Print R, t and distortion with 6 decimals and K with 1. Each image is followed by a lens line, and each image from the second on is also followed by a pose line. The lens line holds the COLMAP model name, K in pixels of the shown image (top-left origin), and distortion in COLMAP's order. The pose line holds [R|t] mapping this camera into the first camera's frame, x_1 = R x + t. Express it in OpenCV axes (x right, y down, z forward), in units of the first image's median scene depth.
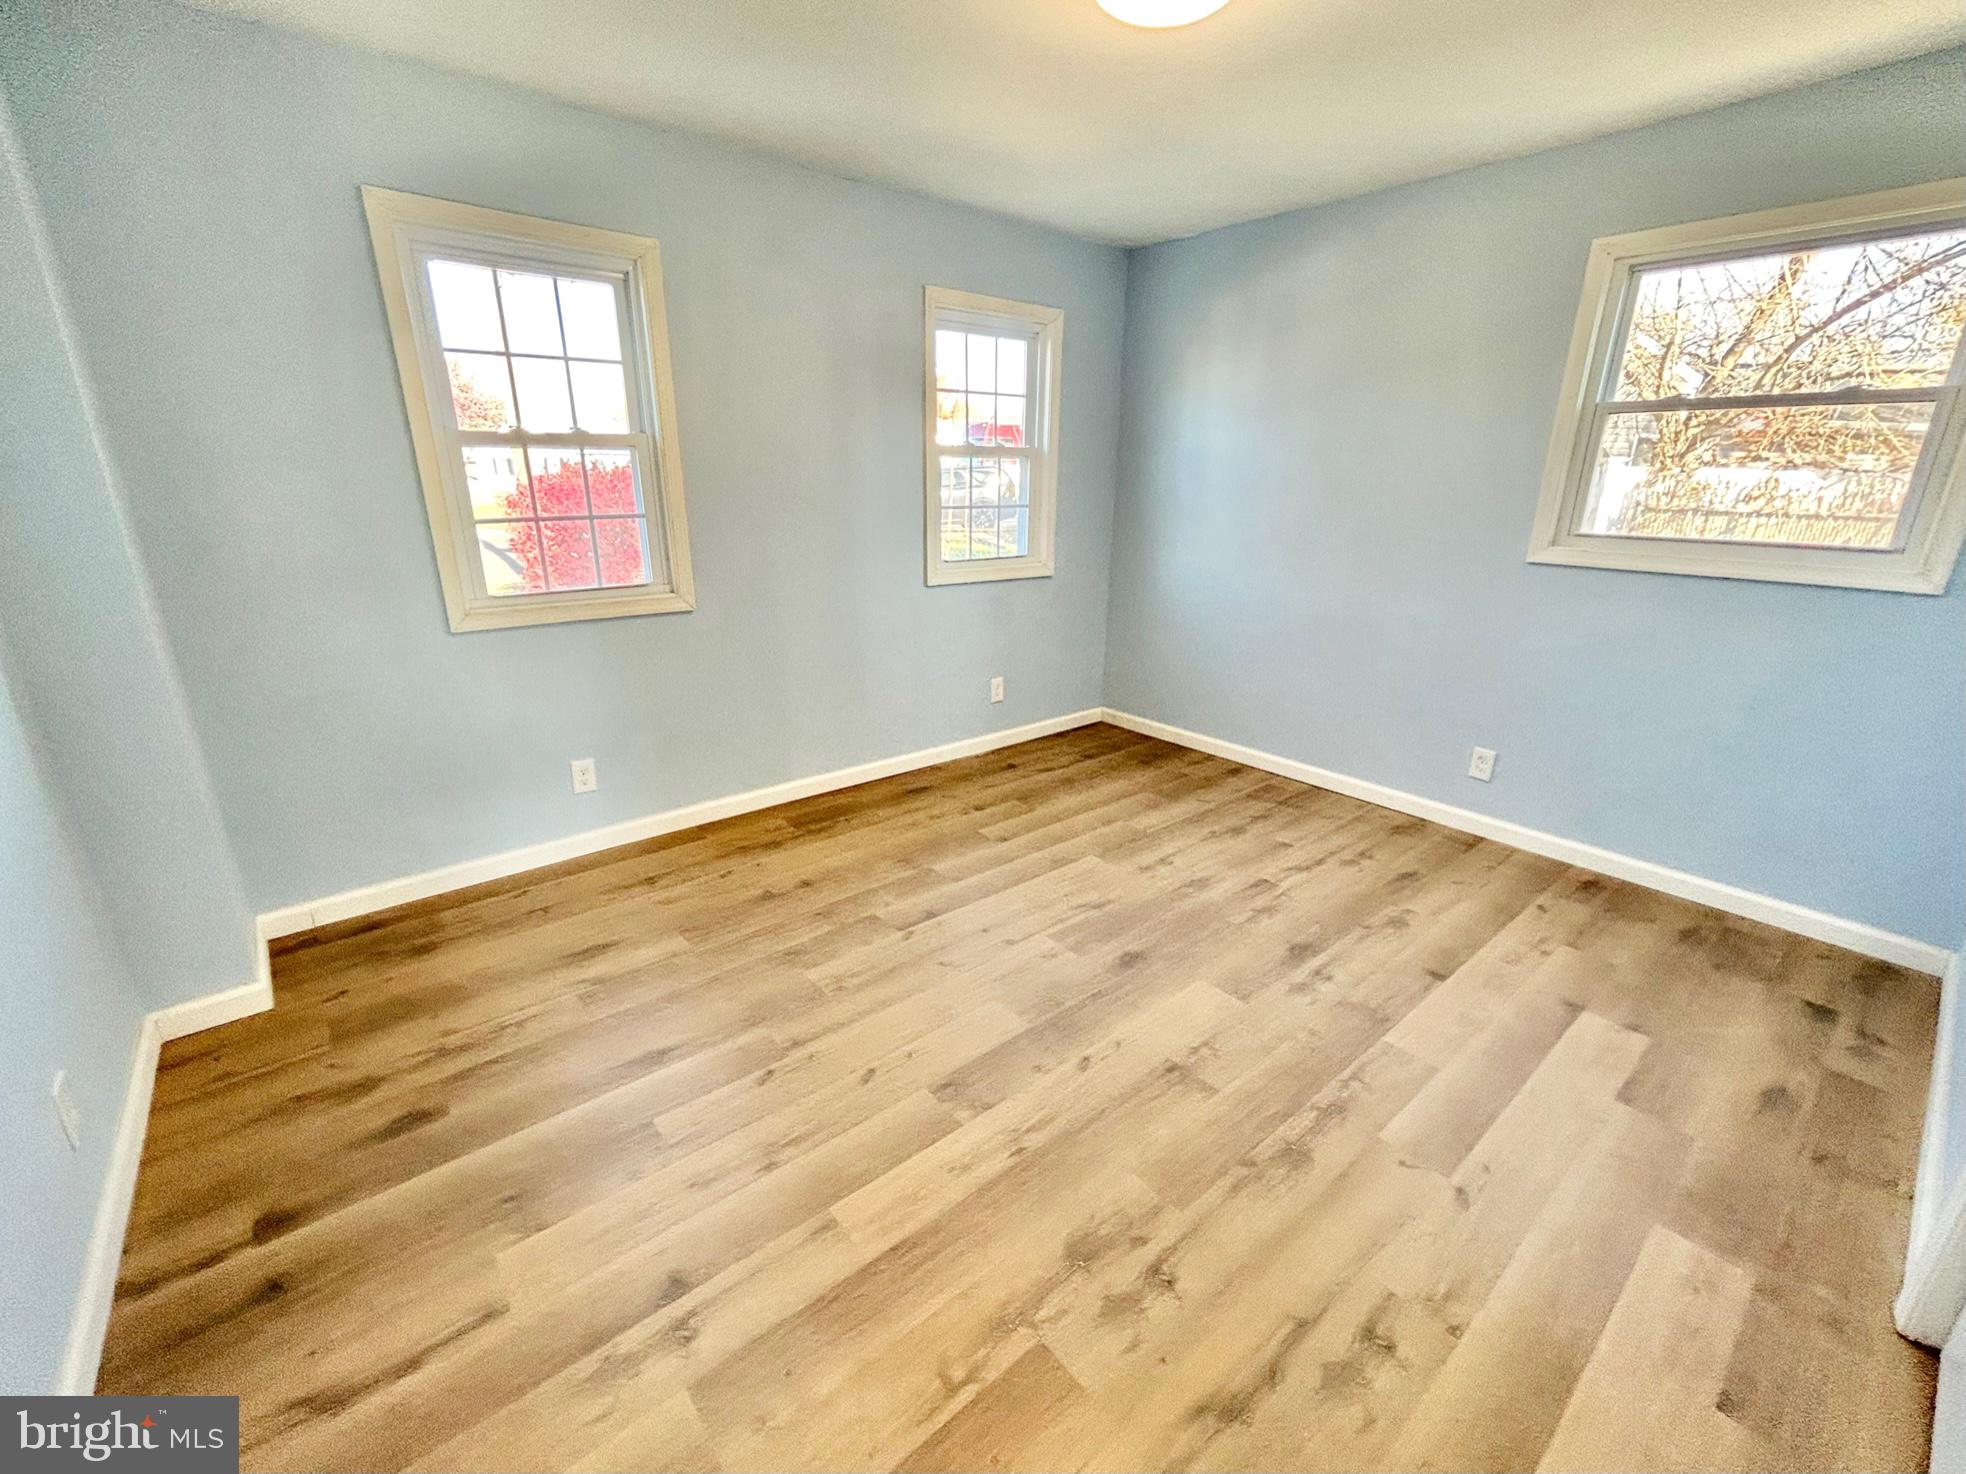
lens RADIAL K [[802.4, 0, 954.3], [0, 802.4, 736.3], [0, 0, 1]] dist [0.000195, 0.000369]
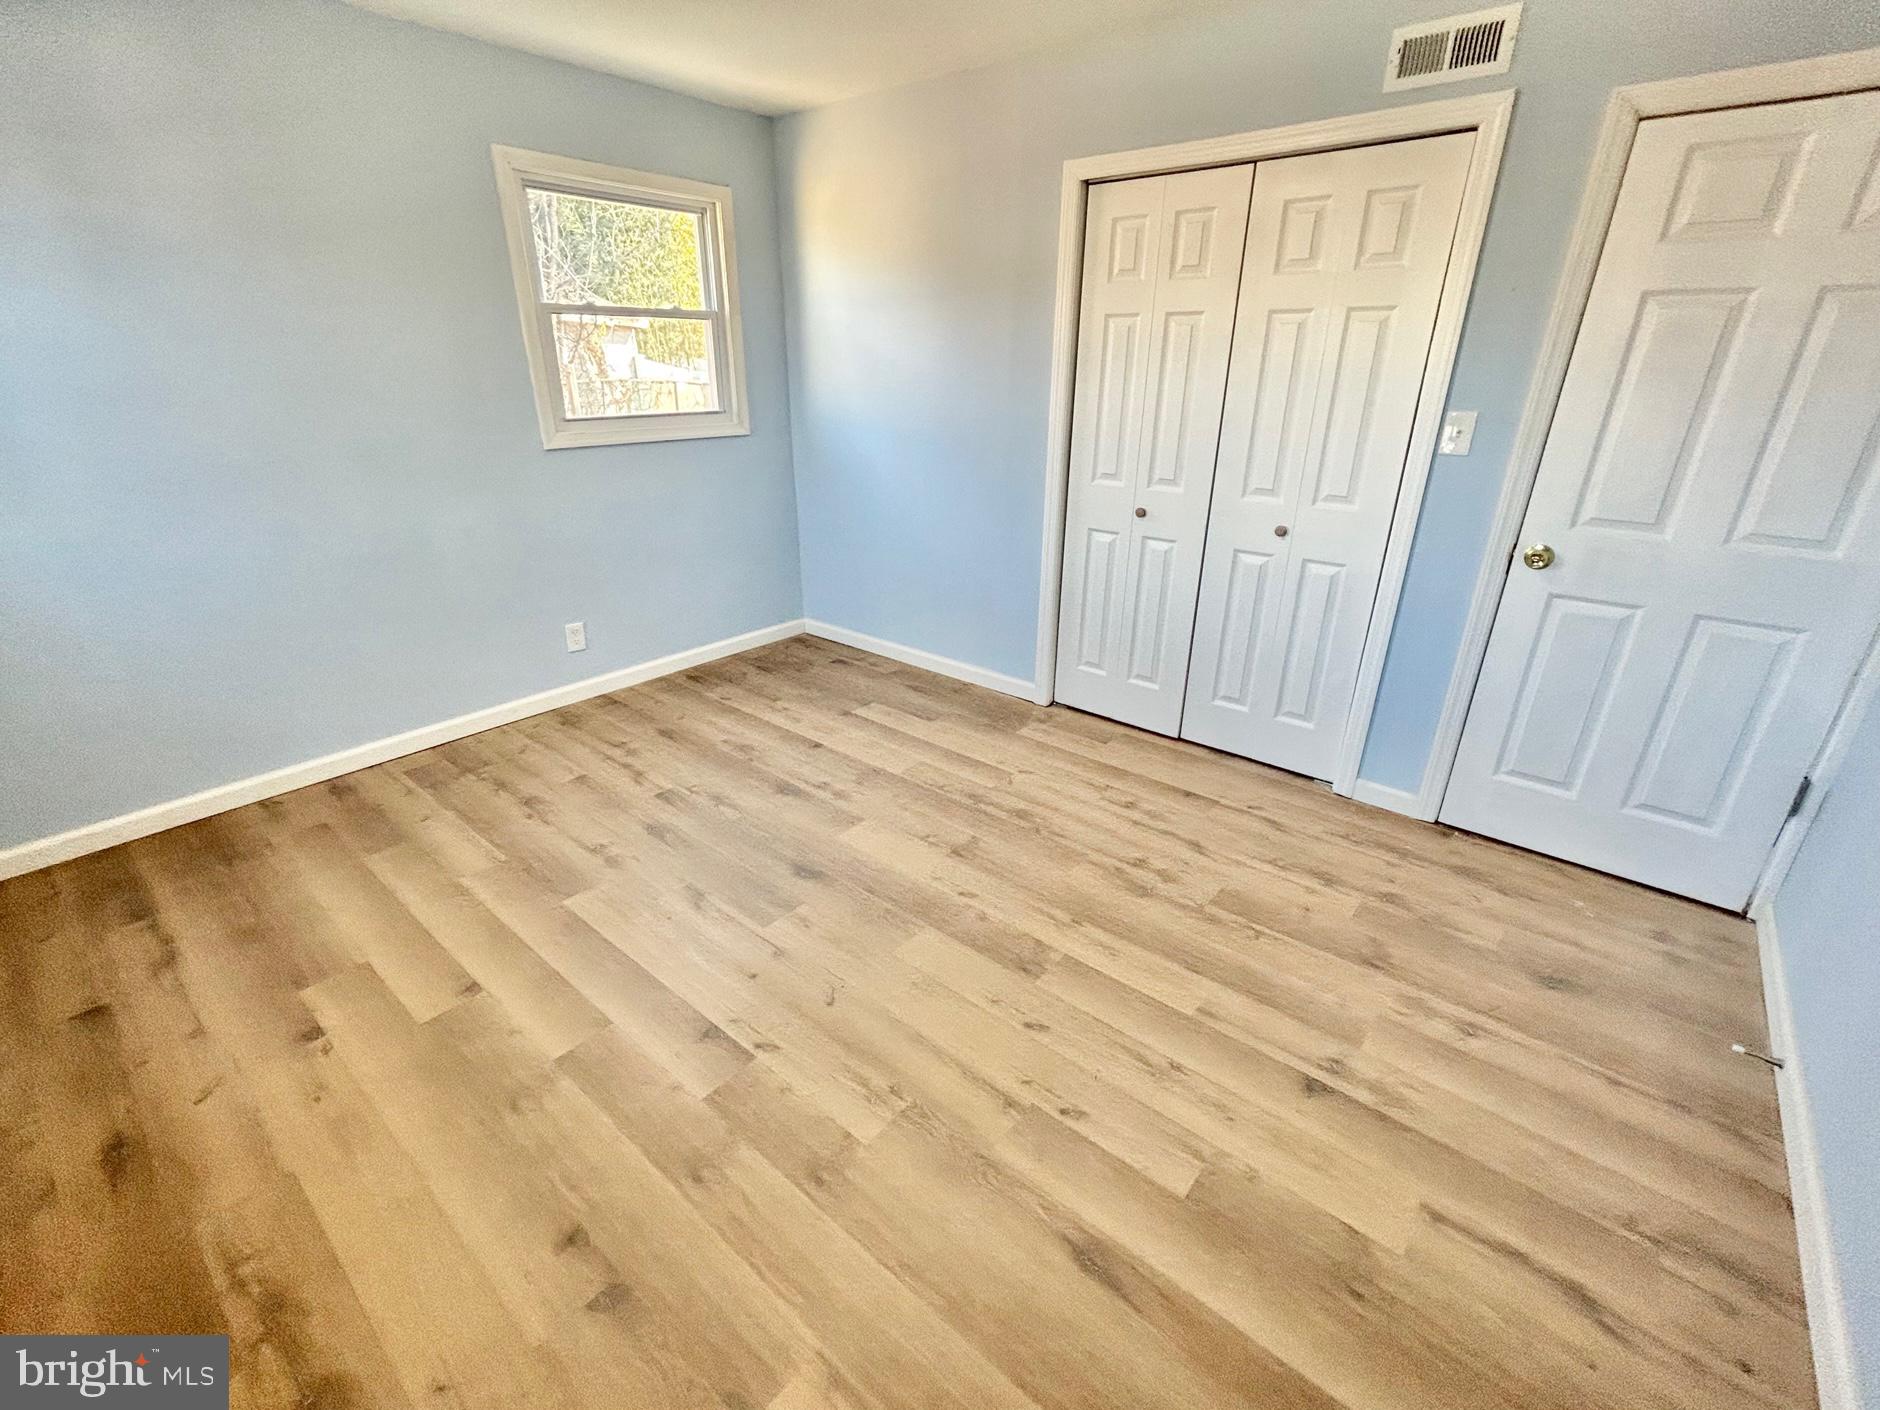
lens RADIAL K [[808.6, 0, 940.0], [0, 808.6, 705.0], [0, 0, 1]] dist [-0.000070, 0.000101]
pose [[-0.187591, -0.396867, 0.898502, -0.626811], [0.300107, 0.847843, 0.437148, -0.290874], [-0.935278, 0.351651, -0.039945, 0.771517]]
